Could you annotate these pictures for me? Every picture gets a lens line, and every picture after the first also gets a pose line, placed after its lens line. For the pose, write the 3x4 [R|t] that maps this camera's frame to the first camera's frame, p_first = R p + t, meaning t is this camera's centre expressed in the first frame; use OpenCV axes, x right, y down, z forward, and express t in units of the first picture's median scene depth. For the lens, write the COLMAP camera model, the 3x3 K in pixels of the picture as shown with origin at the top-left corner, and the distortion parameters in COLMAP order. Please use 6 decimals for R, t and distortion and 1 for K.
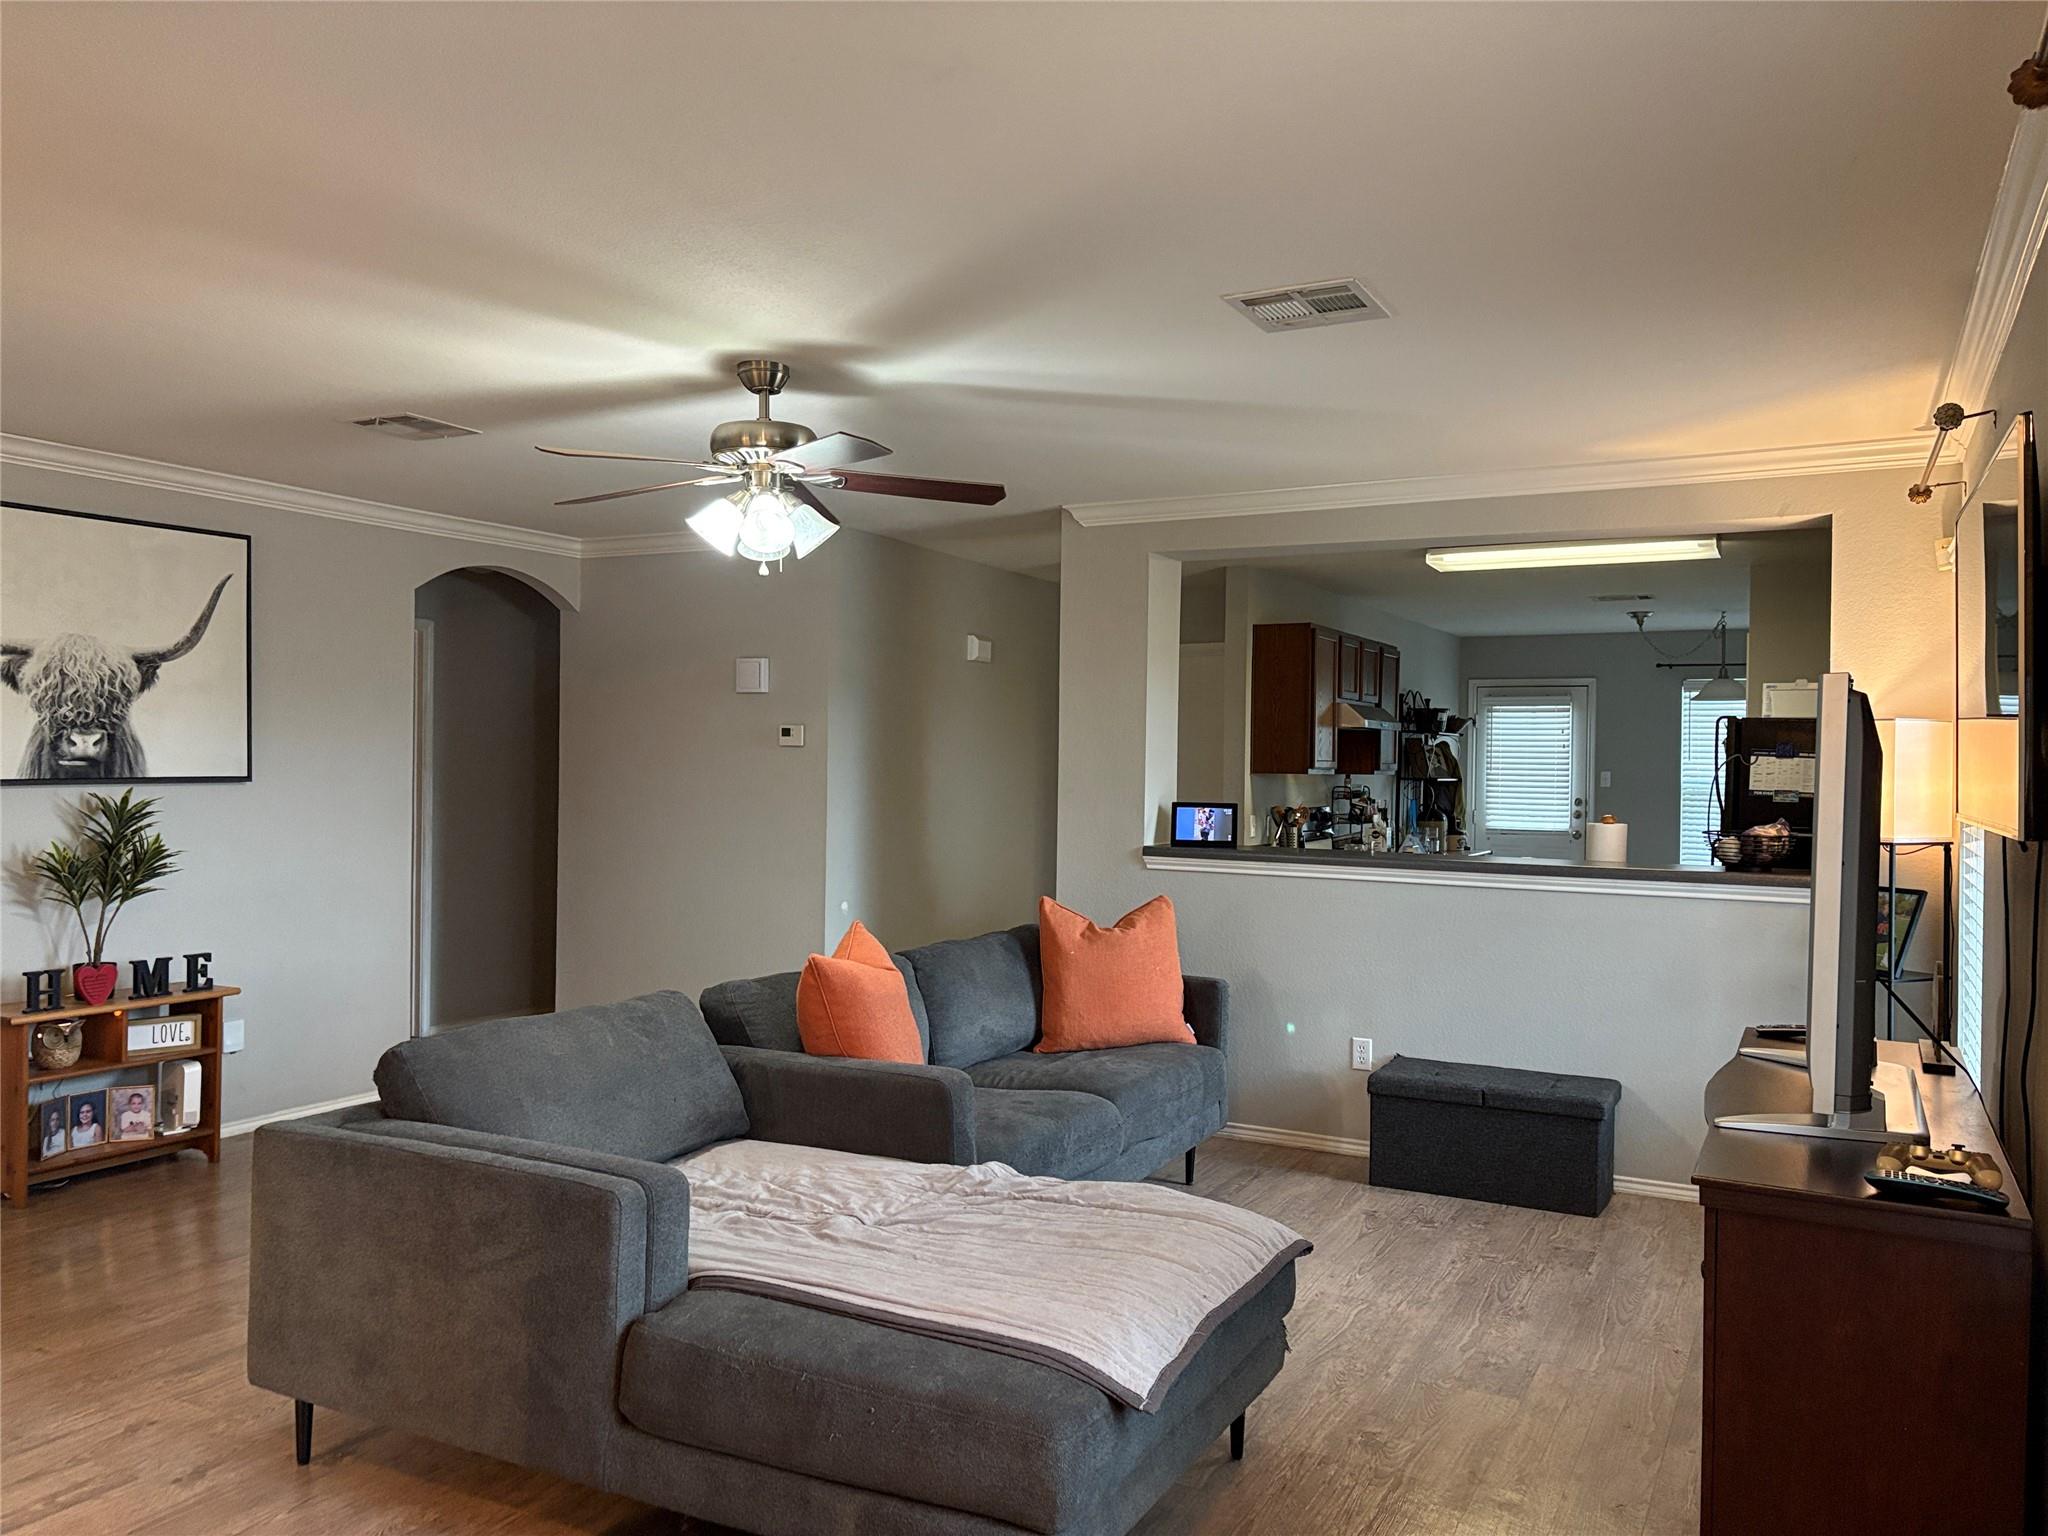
lens RADIAL K [[1544.1, 0, 1029.3], [0, 1544.1, 764.2], [0, 0, 1]] dist [0.041093, -0.036697]
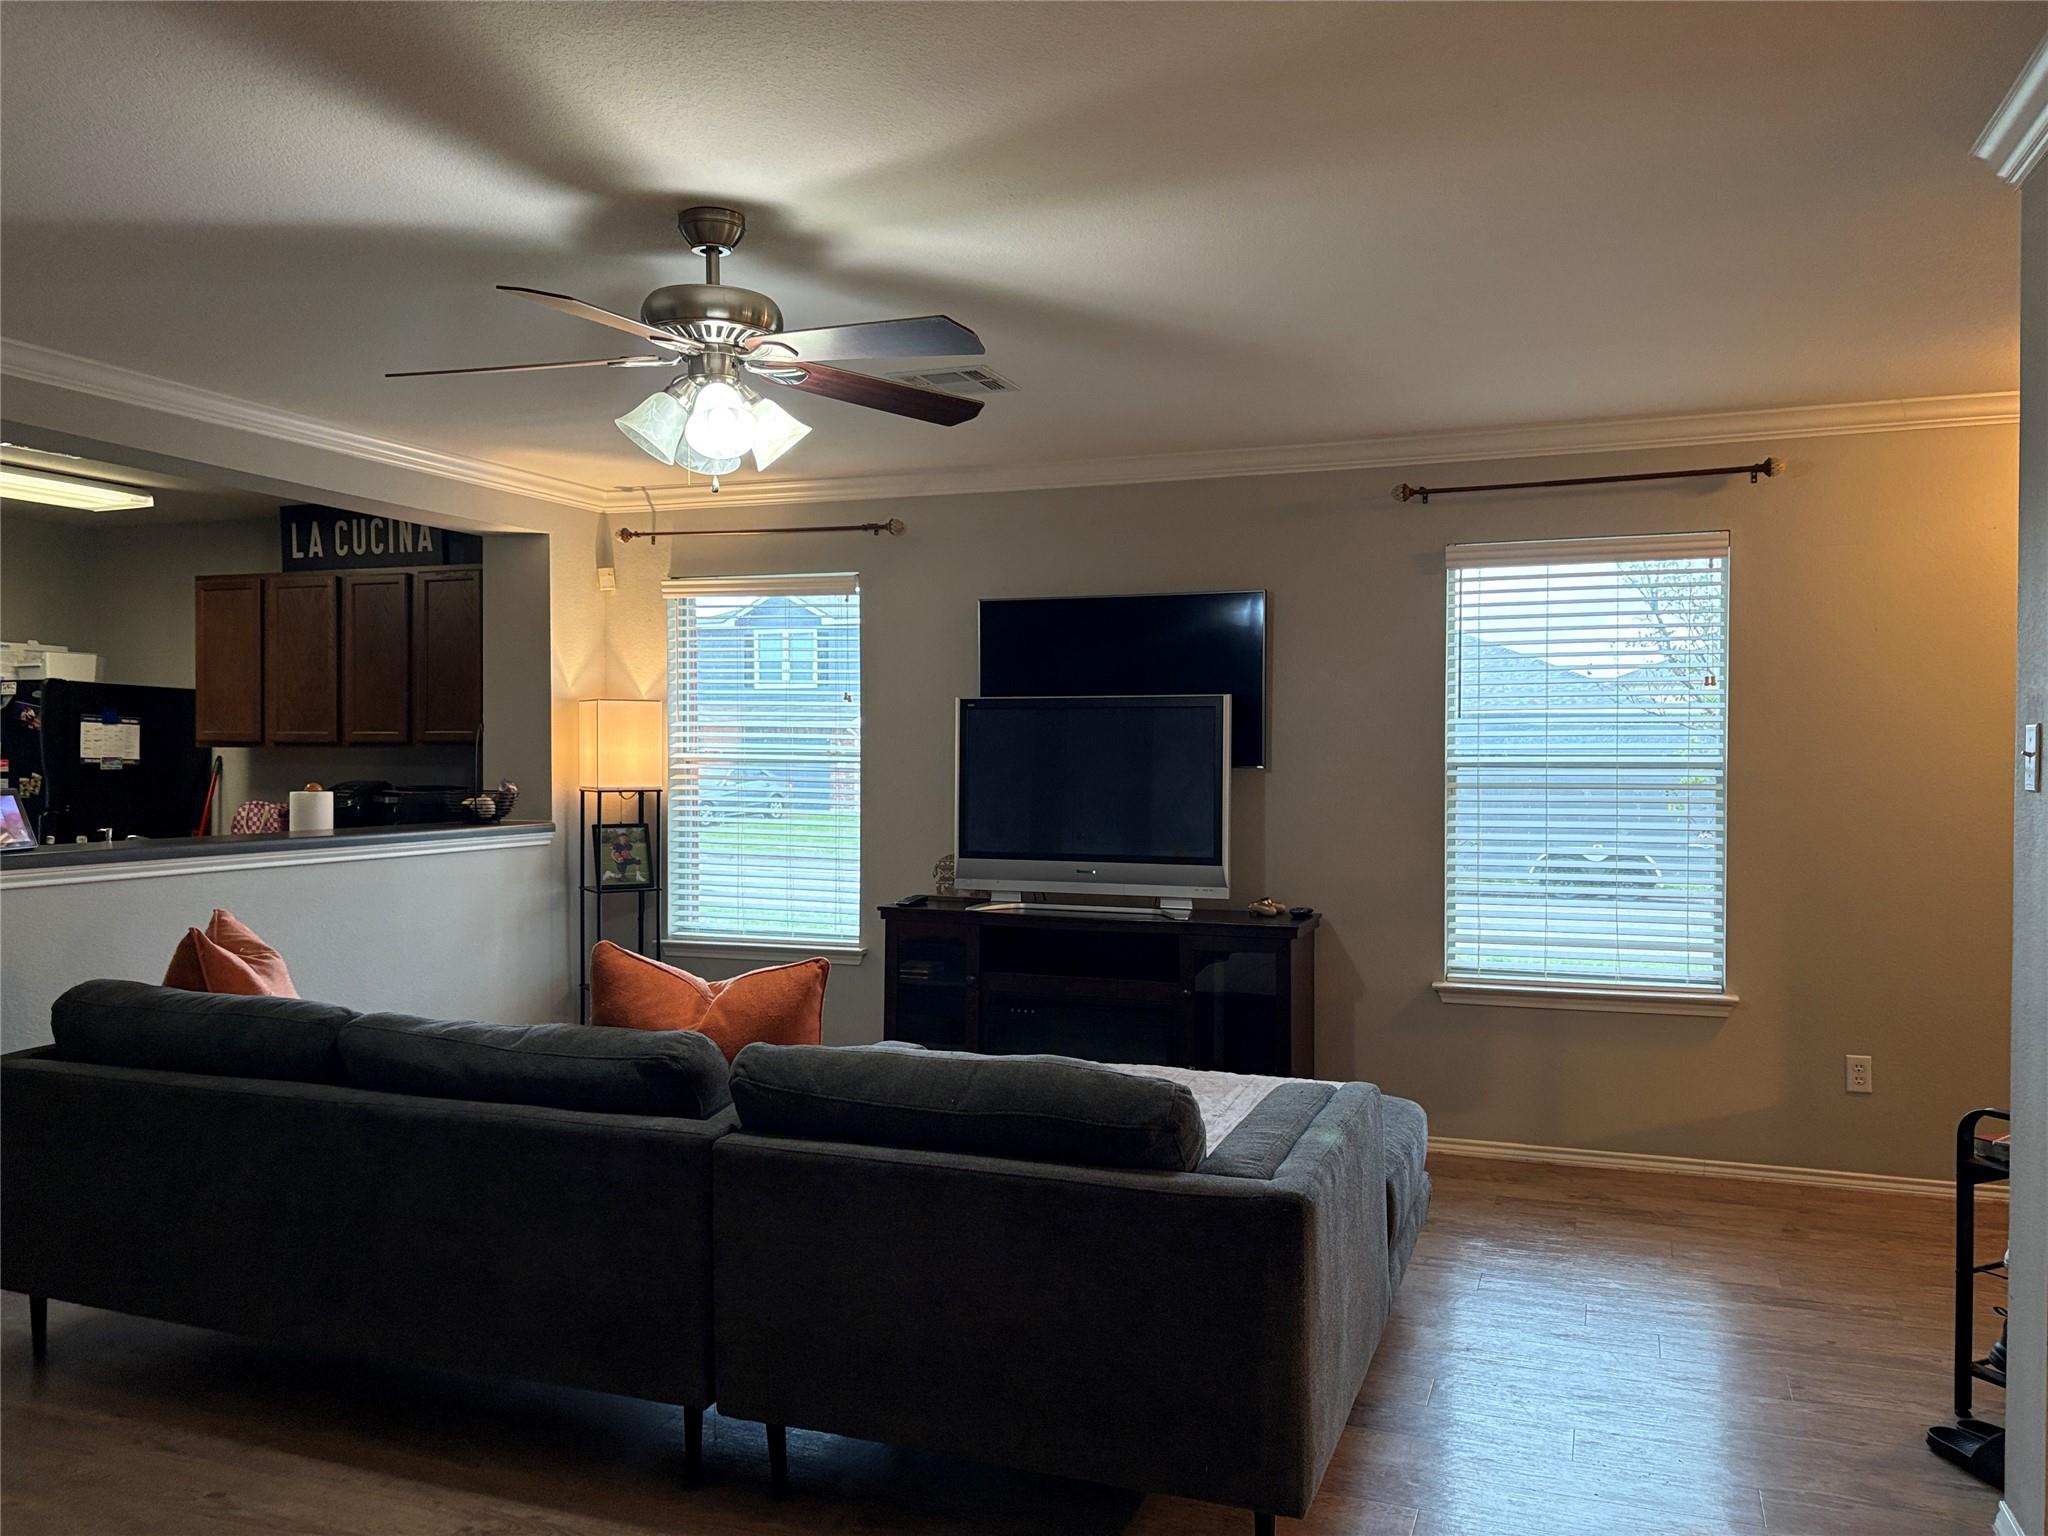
lens RADIAL K [[1527.9, 0, 1032.2], [0, 1527.9, 771.5], [0, 0, 1]] dist [0.045609, -0.058393]
pose [[-0.112923, -0.030029, 0.993150, -0.391543], [0.004474, 0.999518, 0.030730, -0.000964], [-0.993594, 0.007913, -0.112734, 0.388248]]
